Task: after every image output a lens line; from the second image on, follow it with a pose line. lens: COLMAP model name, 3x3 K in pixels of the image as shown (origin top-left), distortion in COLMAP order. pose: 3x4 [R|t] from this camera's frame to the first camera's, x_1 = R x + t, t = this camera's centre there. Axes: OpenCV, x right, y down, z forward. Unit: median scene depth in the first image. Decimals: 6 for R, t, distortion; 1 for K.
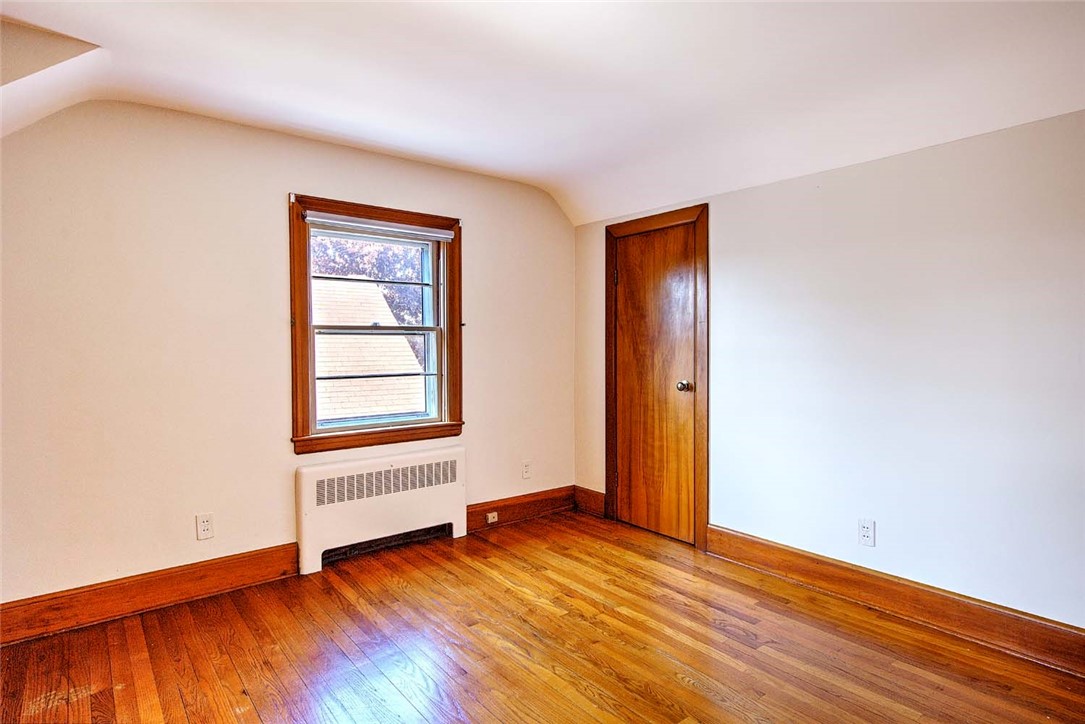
lens RADIAL K [[572.7, 0, 545.6], [0, 572.7, 354.3], [0, 0, 1]] dist [0.002105, -0.001067]
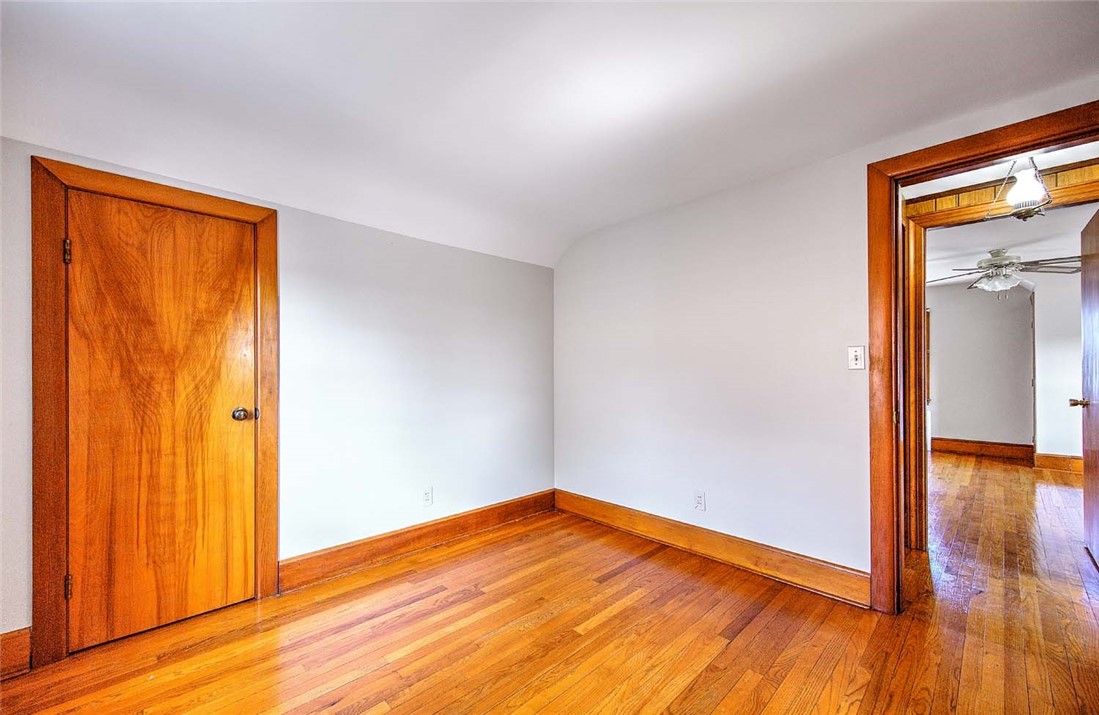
lens RADIAL K [[435.4, 0, 554.3], [0, 435.4, 367.8], [0, 0, 1]] dist [0.000133, -0.000223]
pose [[-0.096953, 0.007637, 0.995260, -0.428827], [0.015977, 0.999854, -0.006116, -0.001206], [-0.995161, 0.015308, -0.097061, 0.600625]]
